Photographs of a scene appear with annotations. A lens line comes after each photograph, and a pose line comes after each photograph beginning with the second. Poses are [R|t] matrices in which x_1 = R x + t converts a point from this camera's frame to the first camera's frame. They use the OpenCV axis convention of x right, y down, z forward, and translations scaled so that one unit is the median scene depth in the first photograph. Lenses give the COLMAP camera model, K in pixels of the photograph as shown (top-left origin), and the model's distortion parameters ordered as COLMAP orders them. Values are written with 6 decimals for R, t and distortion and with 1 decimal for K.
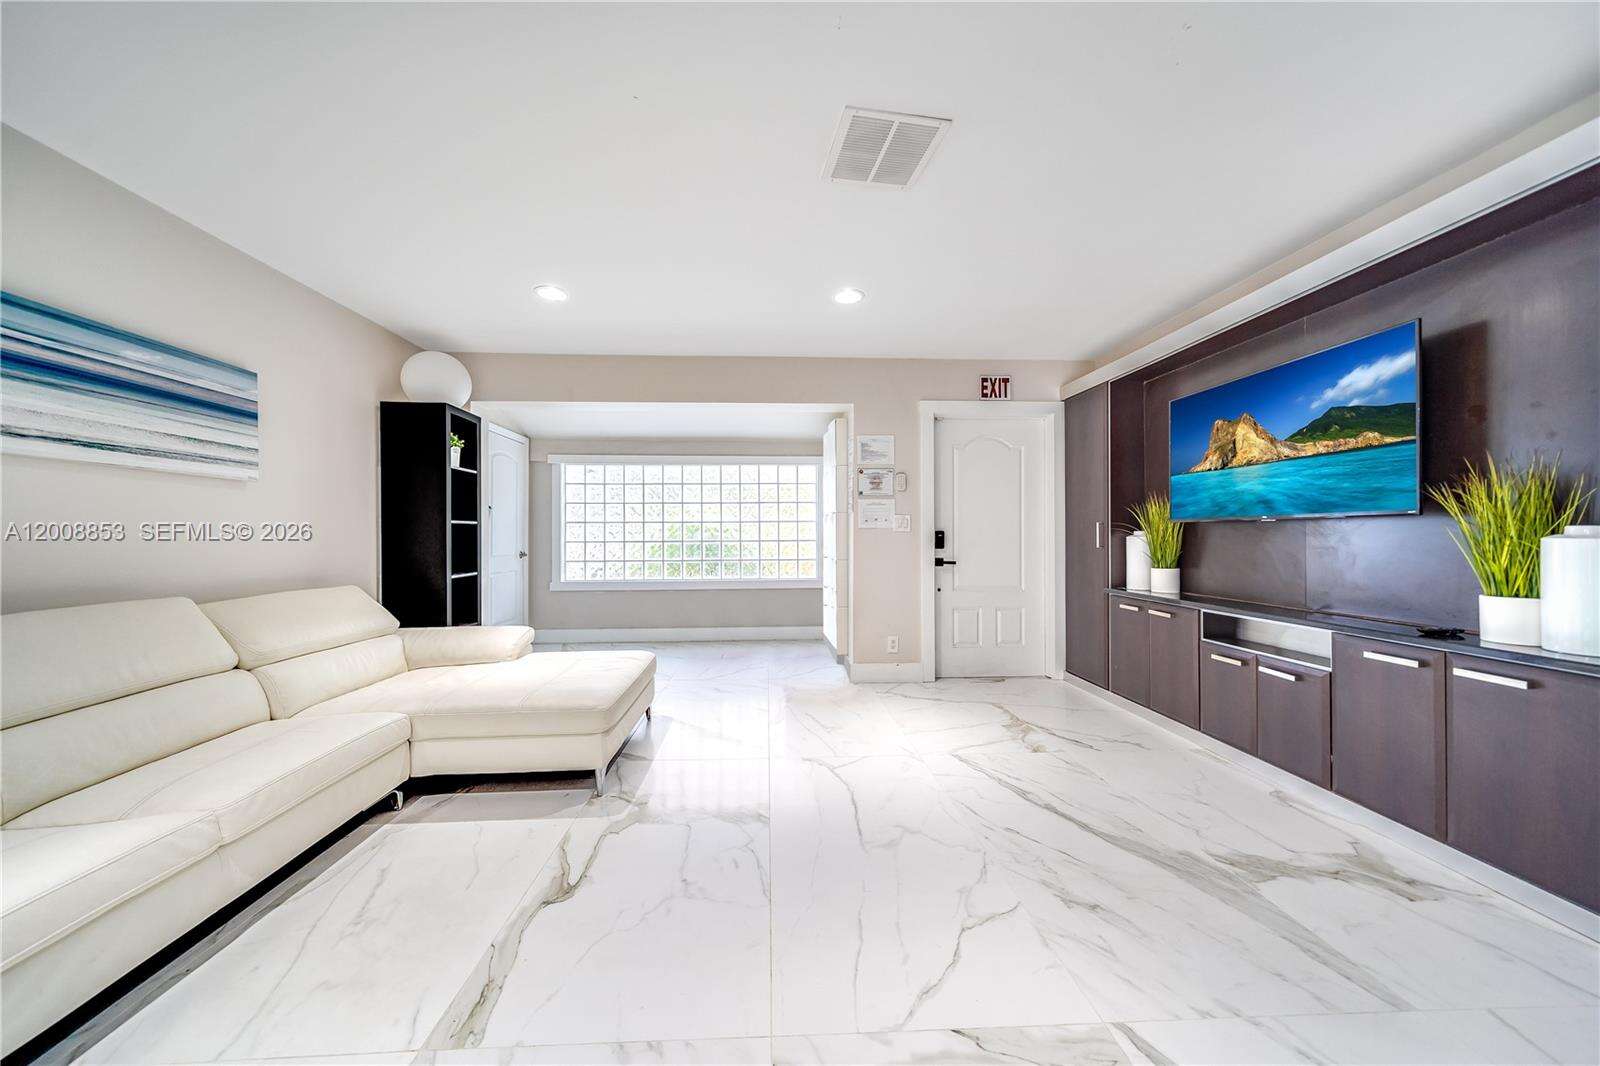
lens RADIAL K [[552.9, 0, 794.8], [0, 552.9, 544.1], [0, 0, 1]] dist [-0.000377, -0.000024]
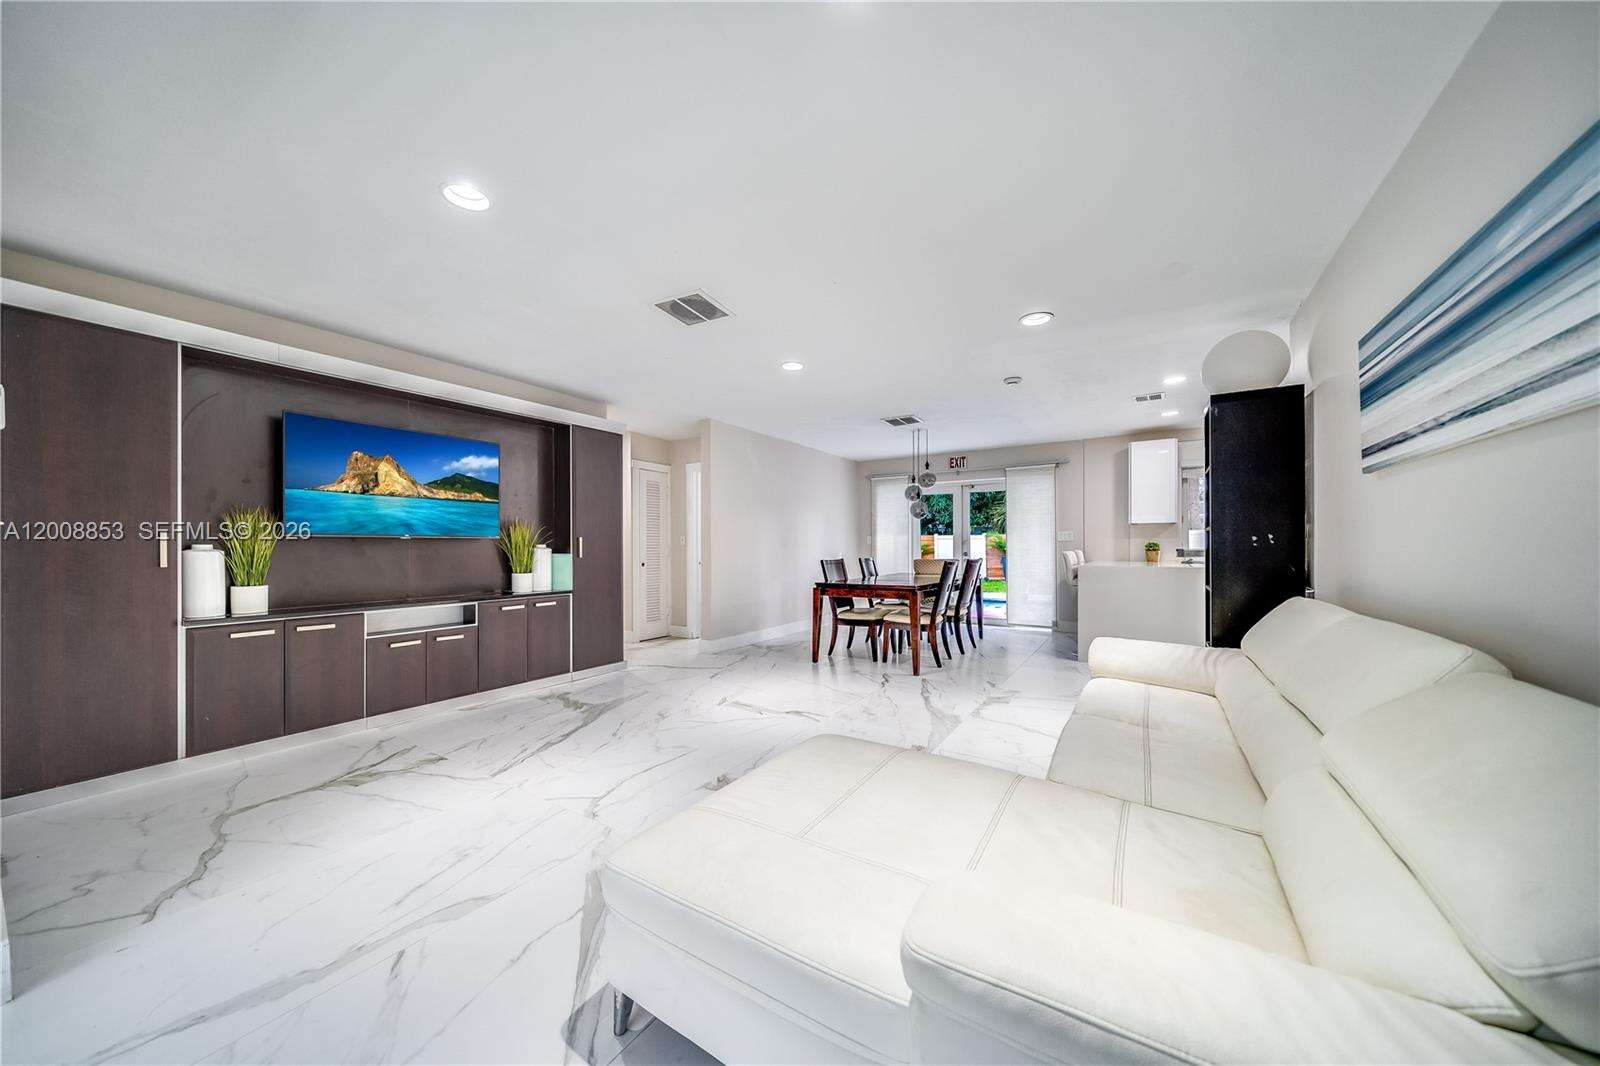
lens RADIAL K [[552.9, 0, 794.8], [0, 552.9, 544.1], [0, 0, 1]] dist [-0.000377, -0.000024]
pose [[-0.817470, 0.008889, 0.575902, -0.775772], [0.016565, 0.999830, 0.008081, -0.023700], [-0.575732, 0.016146, -0.817479, 1.634323]]
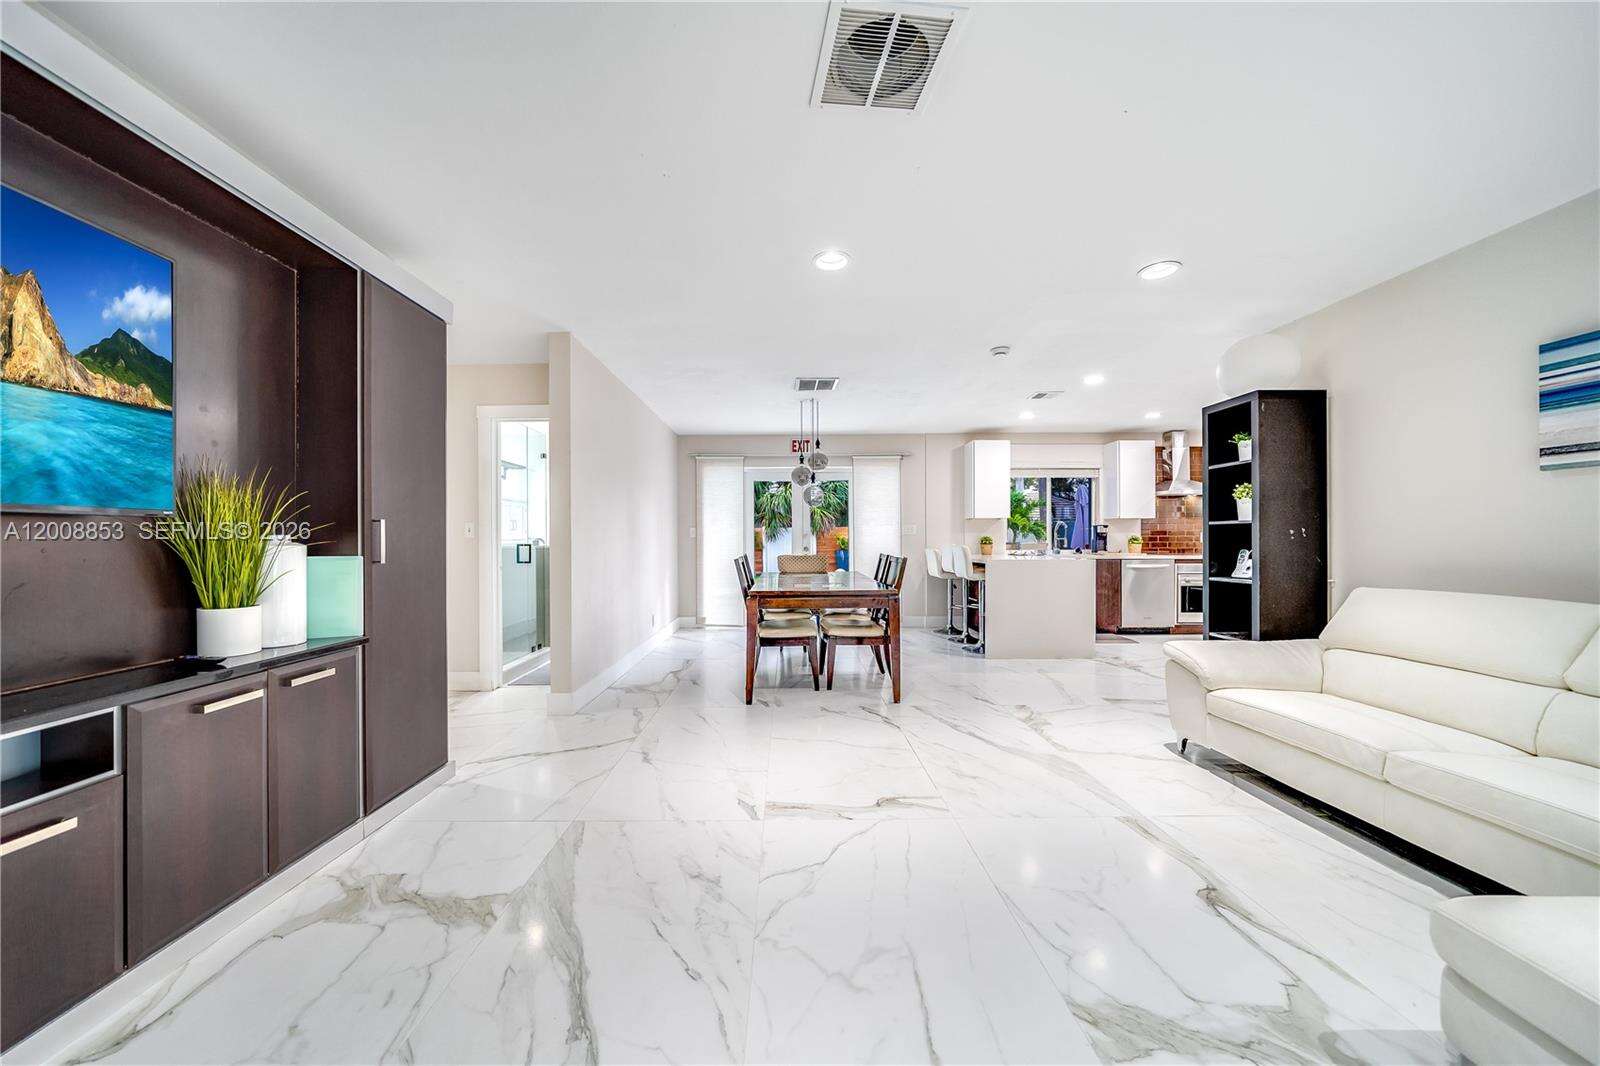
lens RADIAL K [[561.5, 0, 798.8], [0, 561.5, 540.4], [0, 0, 1]] dist [-0.001772, -0.000113]
pose [[-0.999448, 0.006327, 0.032600, 0.194416], [0.006928, 0.999807, 0.018365, -0.022860], [-0.032477, 0.018581, -0.999300, 1.380584]]
